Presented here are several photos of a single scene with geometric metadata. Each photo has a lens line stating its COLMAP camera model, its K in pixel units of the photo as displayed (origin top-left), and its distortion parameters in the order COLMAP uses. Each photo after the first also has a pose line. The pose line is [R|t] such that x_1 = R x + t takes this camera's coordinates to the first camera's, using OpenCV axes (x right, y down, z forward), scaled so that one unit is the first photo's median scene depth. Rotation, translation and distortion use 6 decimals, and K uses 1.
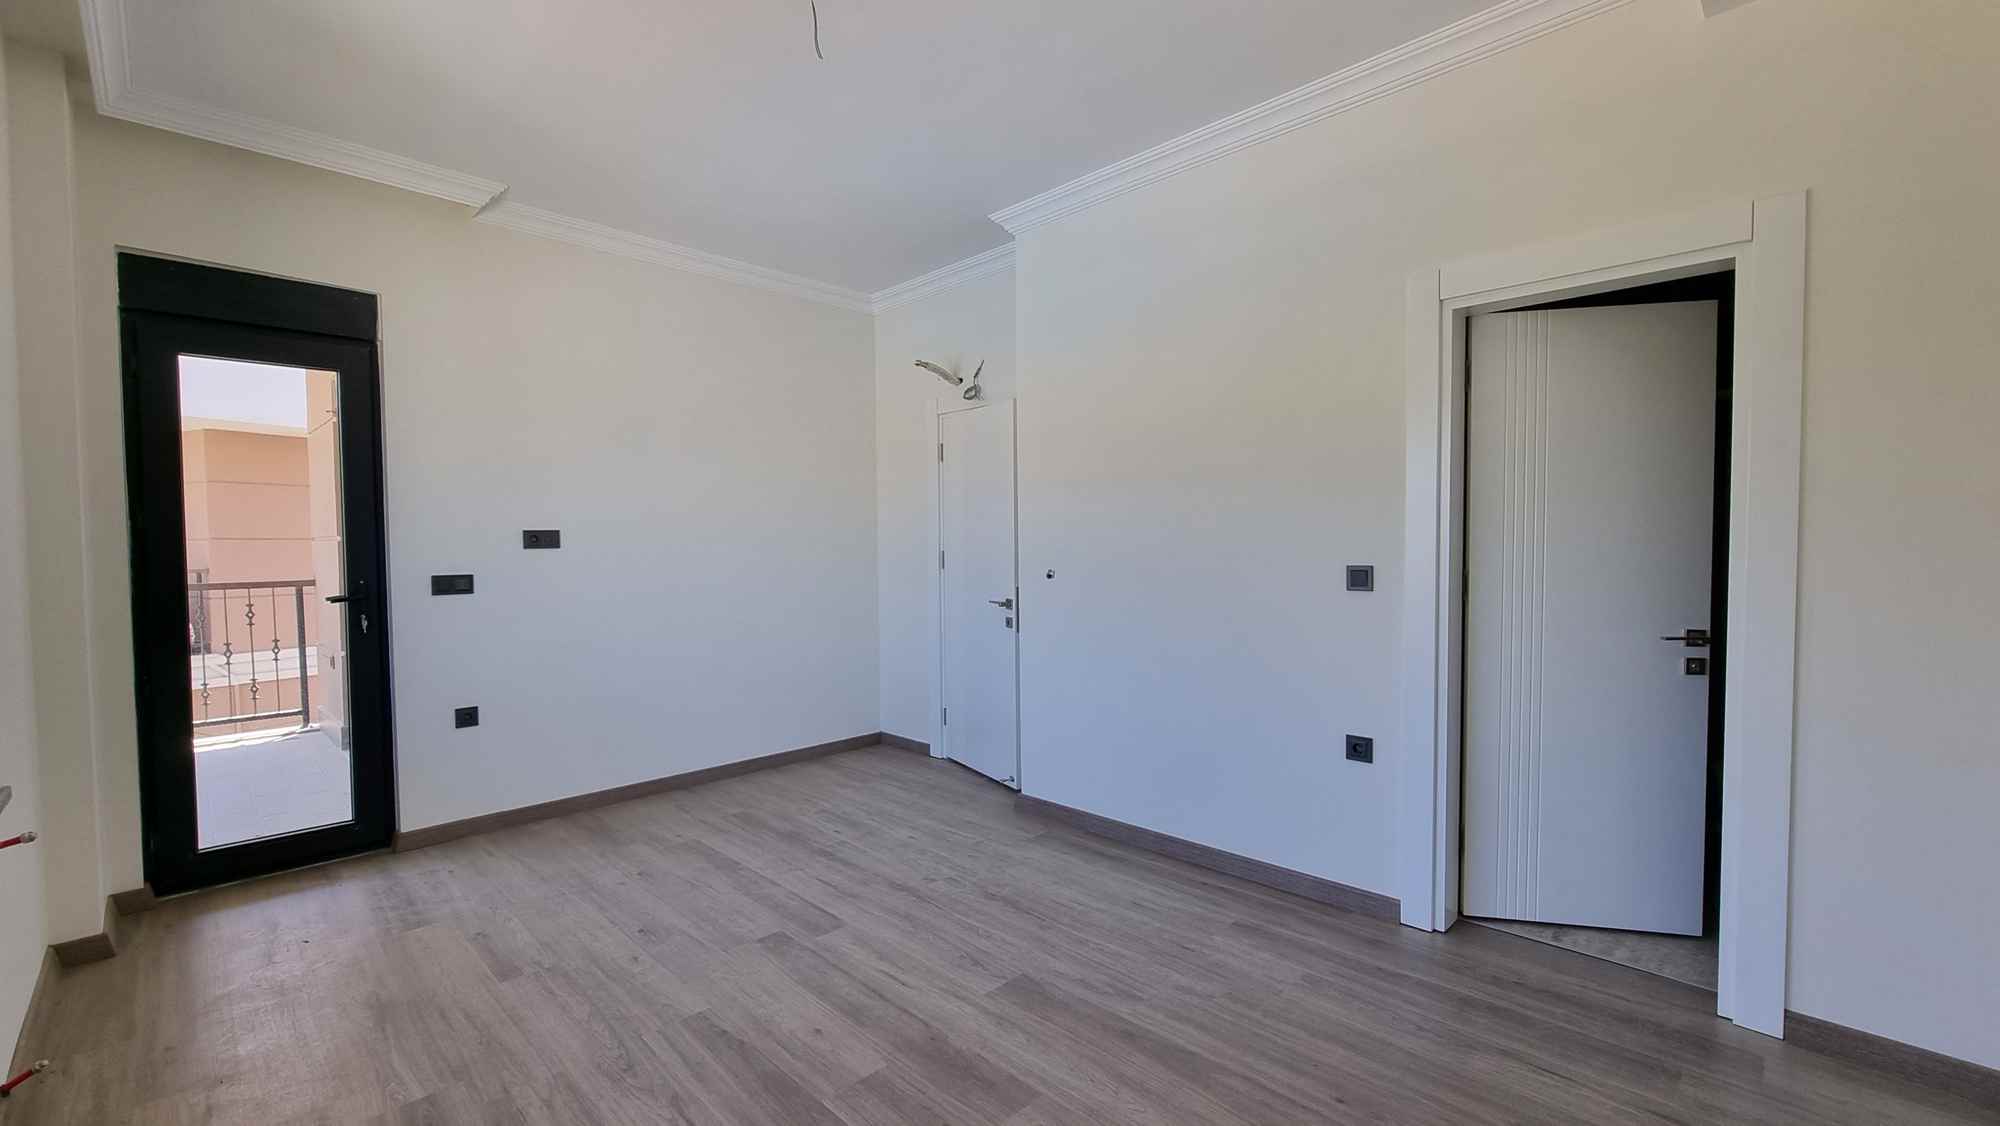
lens RADIAL K [[813.0, 0, 1000.0], [0, 813.0, 563.0], [0, 0, 1]] dist [-0.002752, -0.000461]
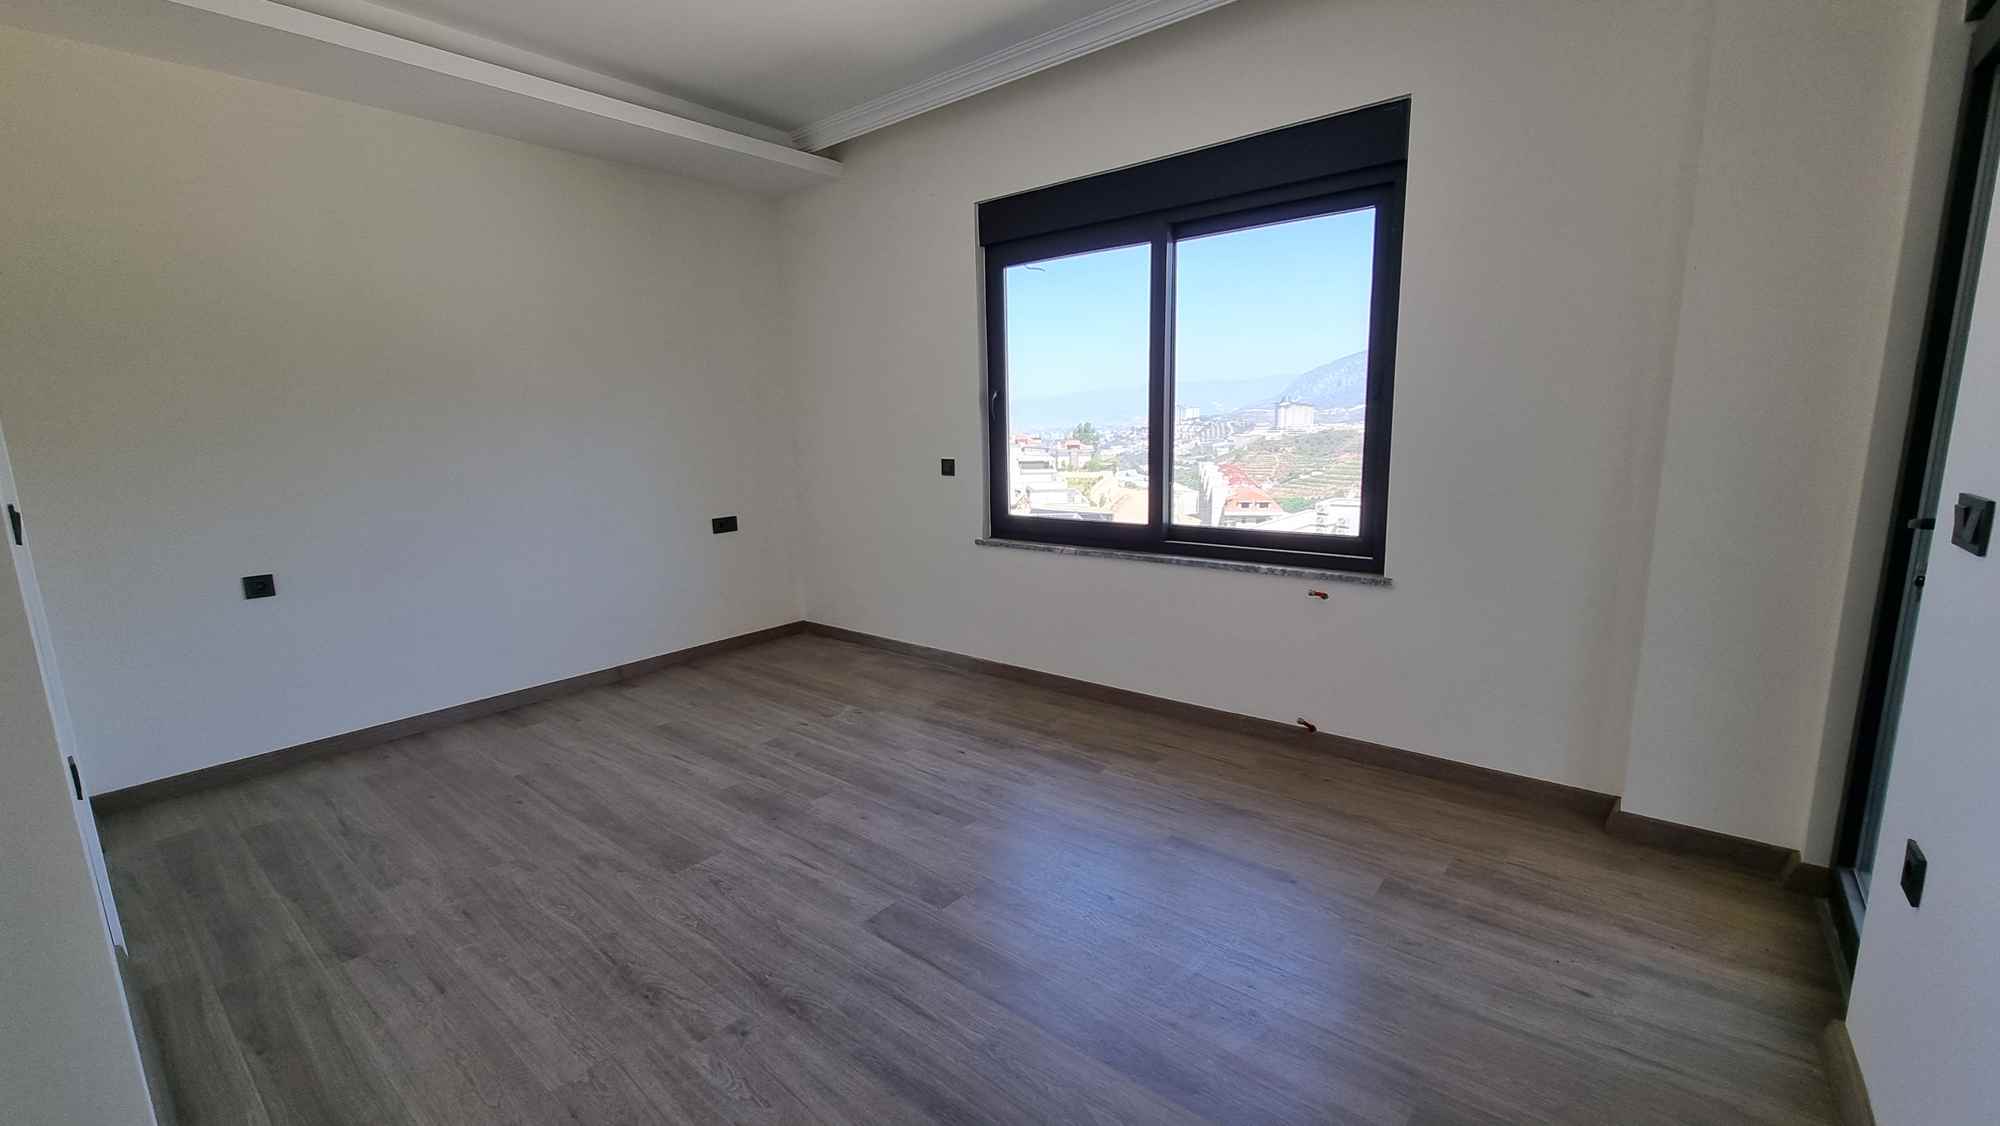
lens RADIAL K [[813.0, 0, 1000.0], [0, 813.0, 563.0], [0, 0, 1]] dist [-0.002752, -0.000461]
pose [[-0.995043, 0.049274, -0.086380, -0.285009], [0.031478, 0.980012, 0.196434, -0.055878], [0.094333, 0.192741, -0.976705, 1.809401]]
